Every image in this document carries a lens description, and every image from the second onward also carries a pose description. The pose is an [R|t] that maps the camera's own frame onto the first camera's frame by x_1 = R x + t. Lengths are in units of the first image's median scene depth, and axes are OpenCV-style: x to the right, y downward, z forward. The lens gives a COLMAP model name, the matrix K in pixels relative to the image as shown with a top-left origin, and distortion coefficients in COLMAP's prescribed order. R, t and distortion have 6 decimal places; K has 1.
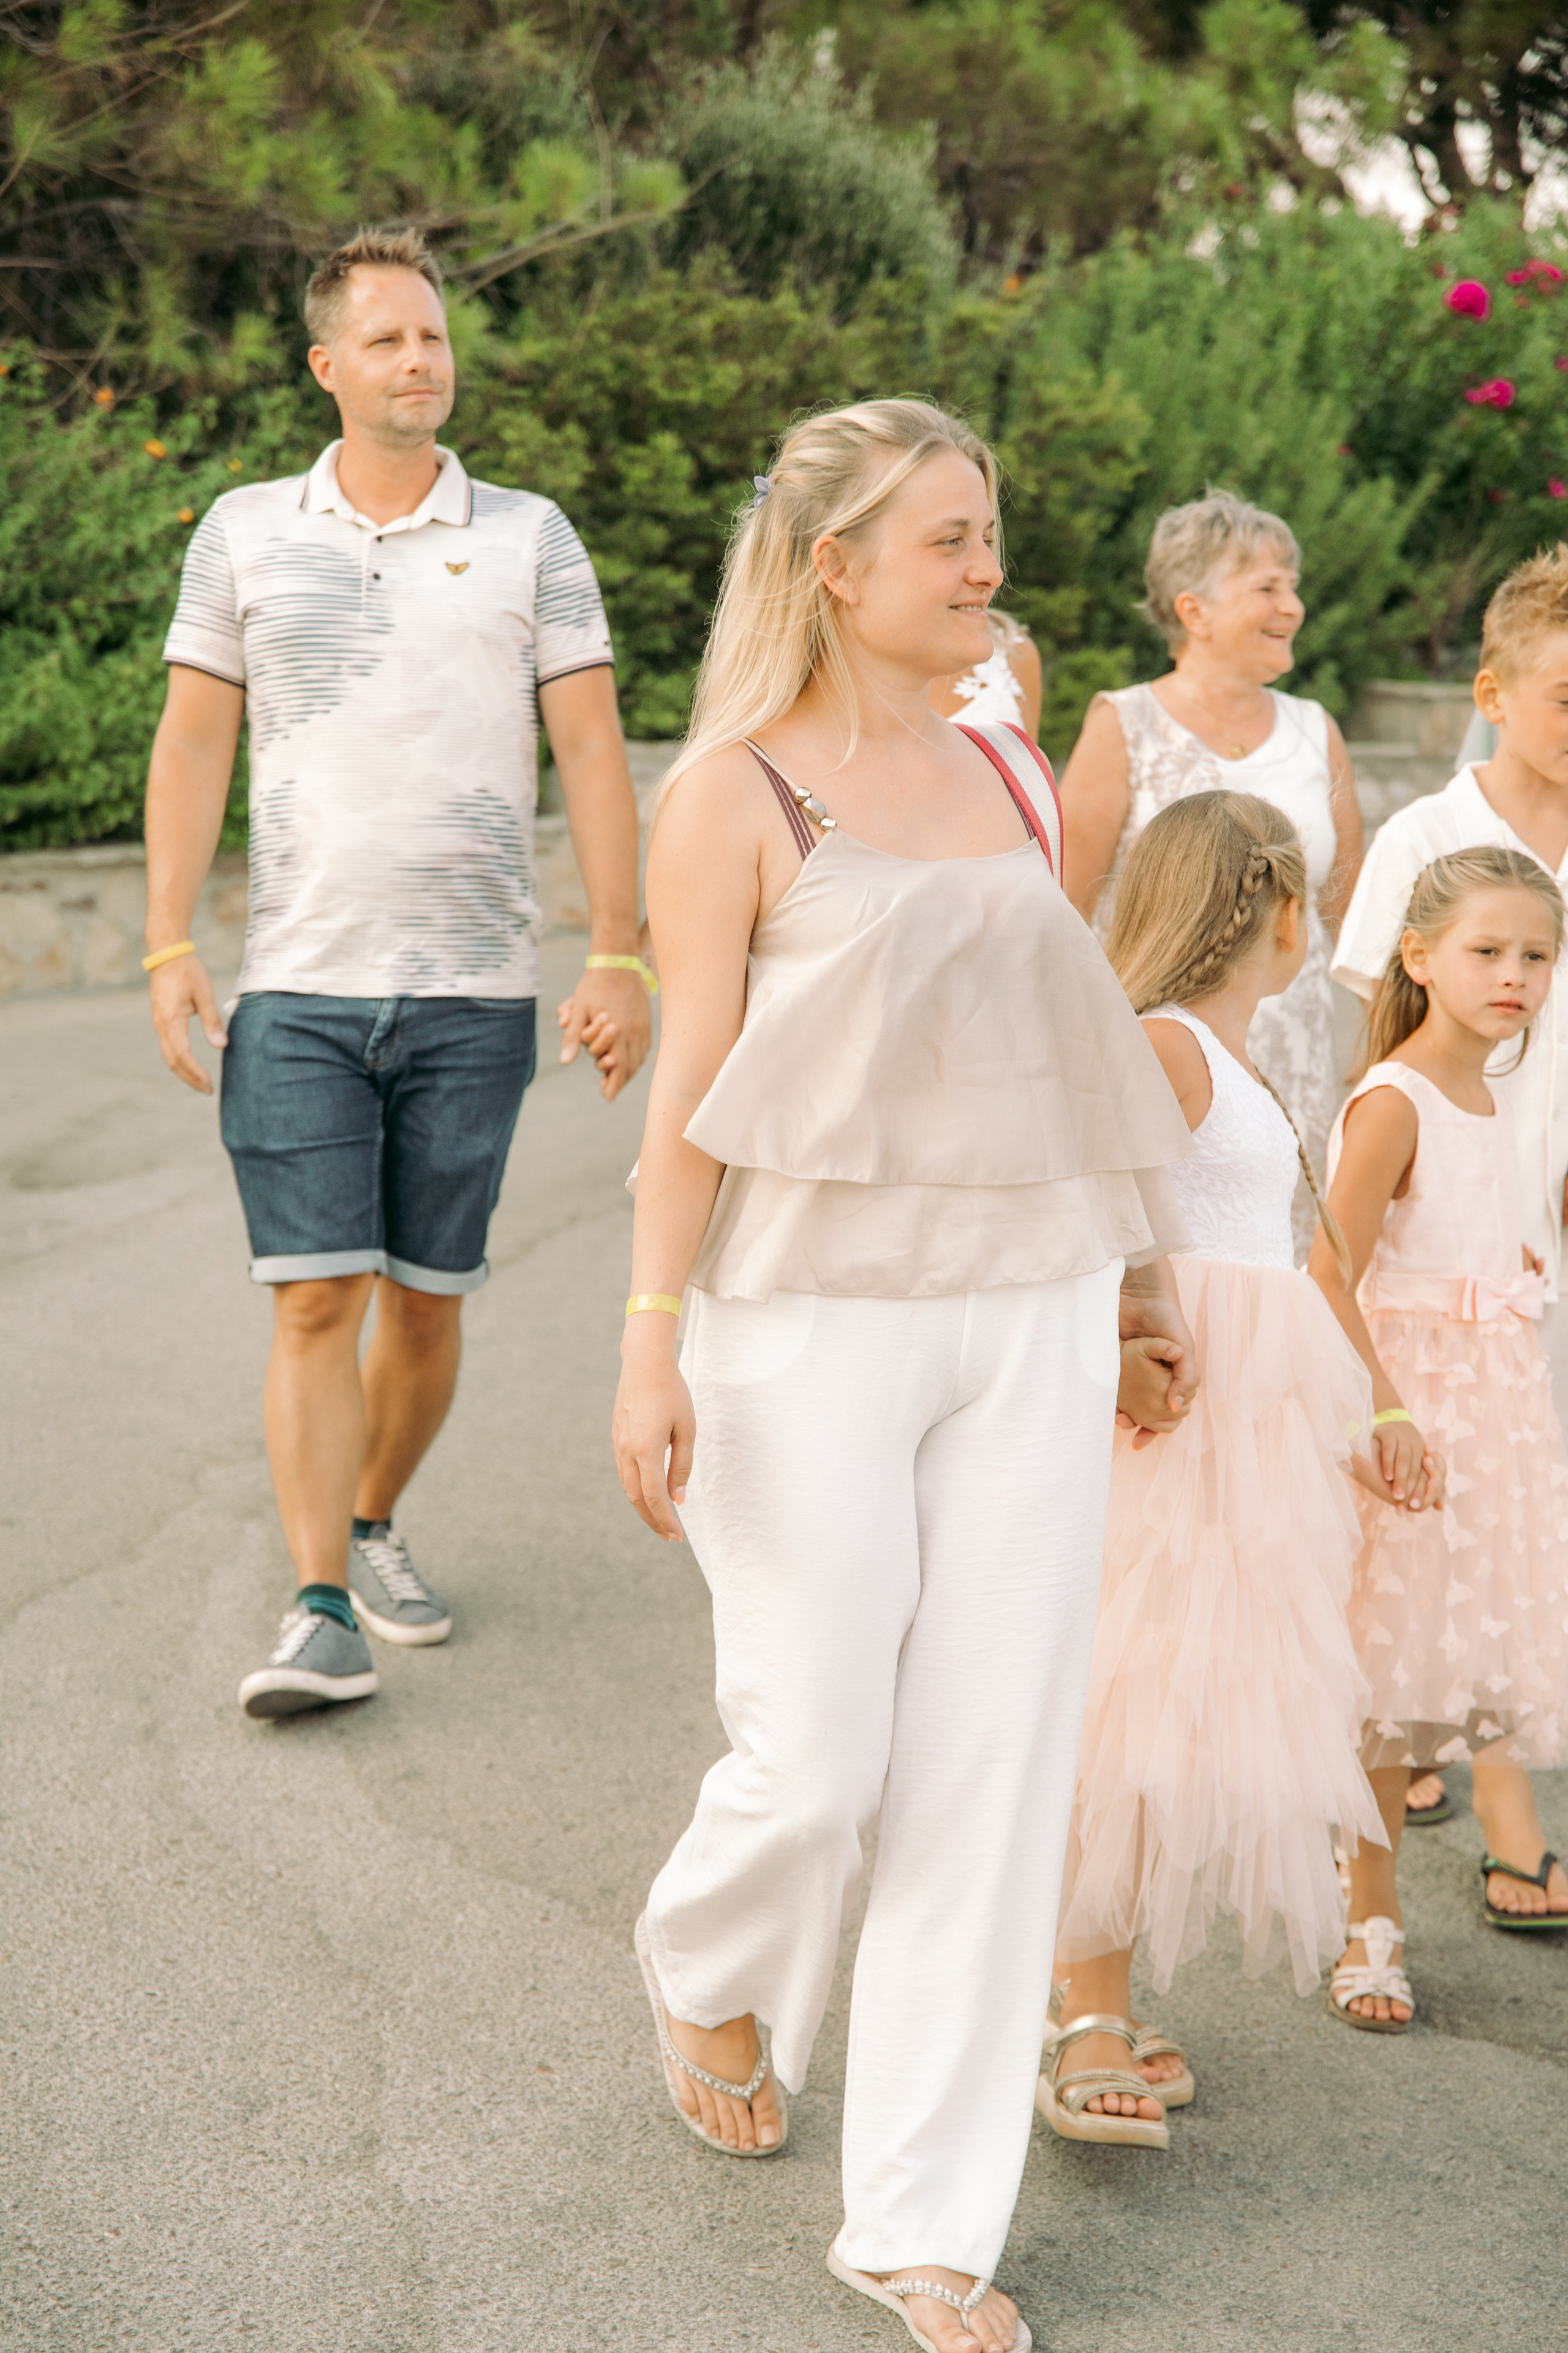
lens RADIAL K [[4405.3, 0, 779.3], [0, 4405.3, 1177.6], [0, 0, 1]] dist [0.269578, 0.000000]
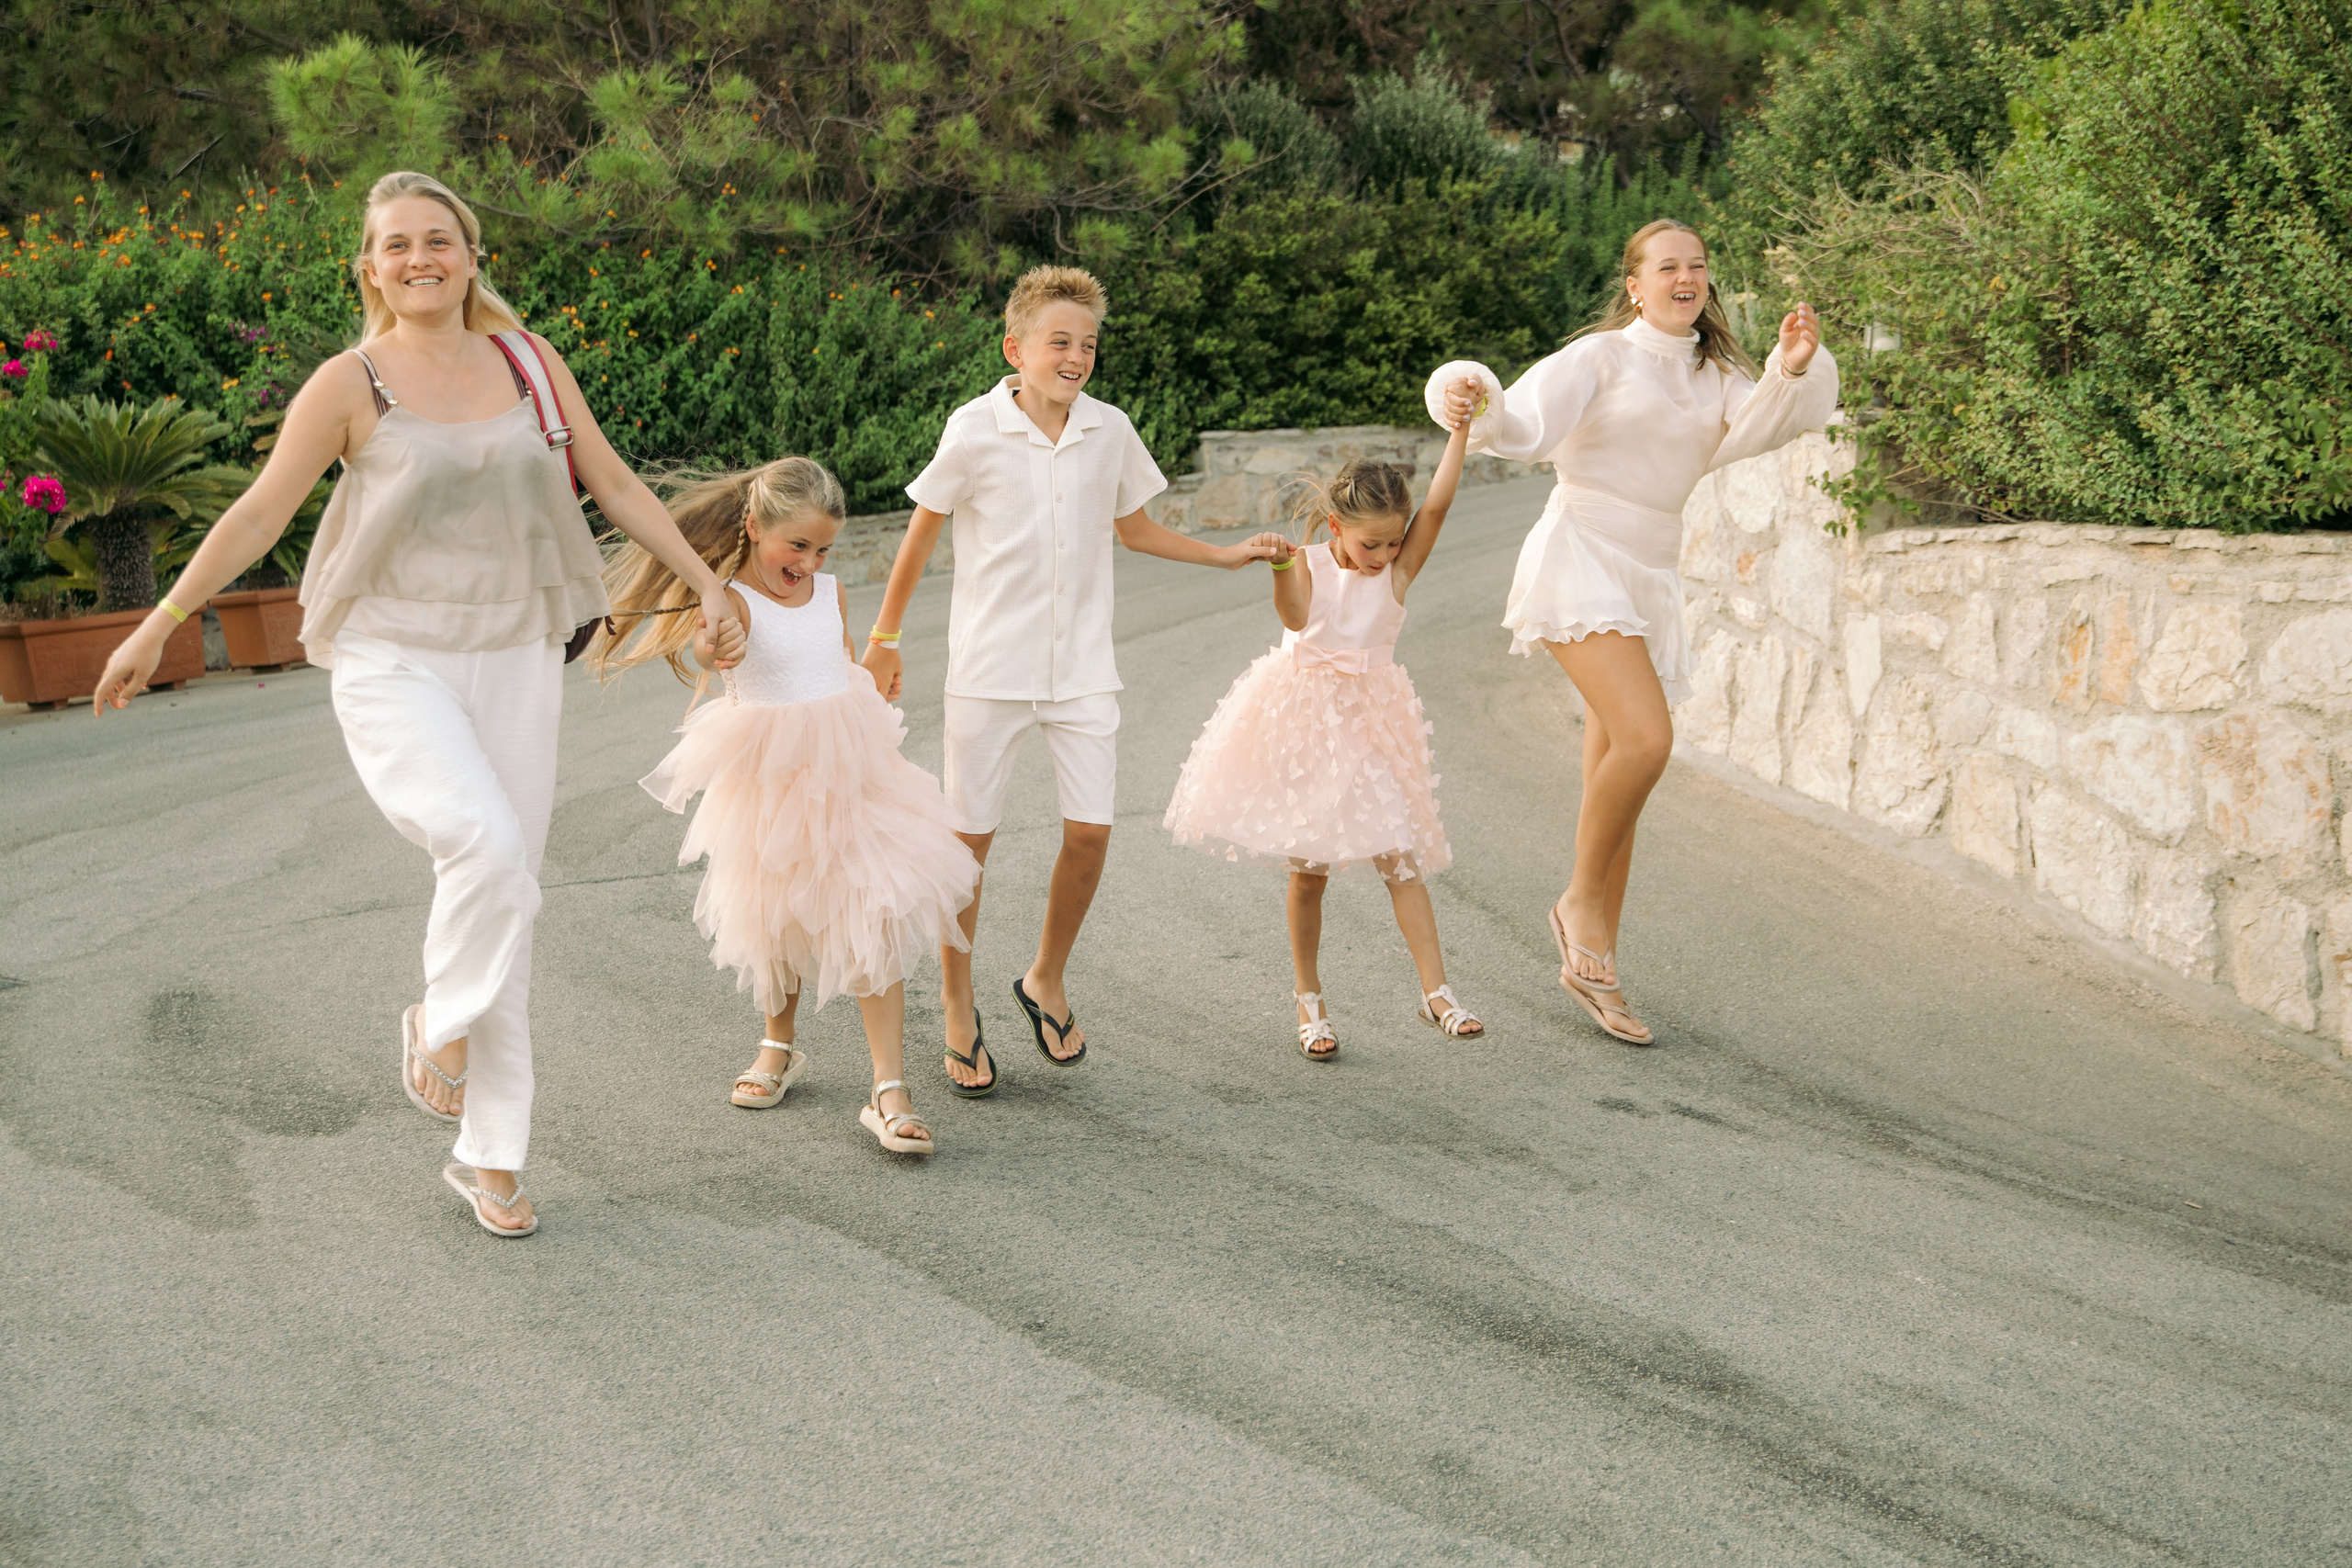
lens RADIAL K [[2789.0, 0, 1170.5], [0, 2789.0, 759.8], [0, 0, 1]] dist [0.029239, 0.000000]
pose [[0.922730, -0.049398, -0.382268, 0.393466], [0.049136, 0.998737, -0.010455, 0.056199], [0.382302, -0.009136, 0.923992, -0.147570]]
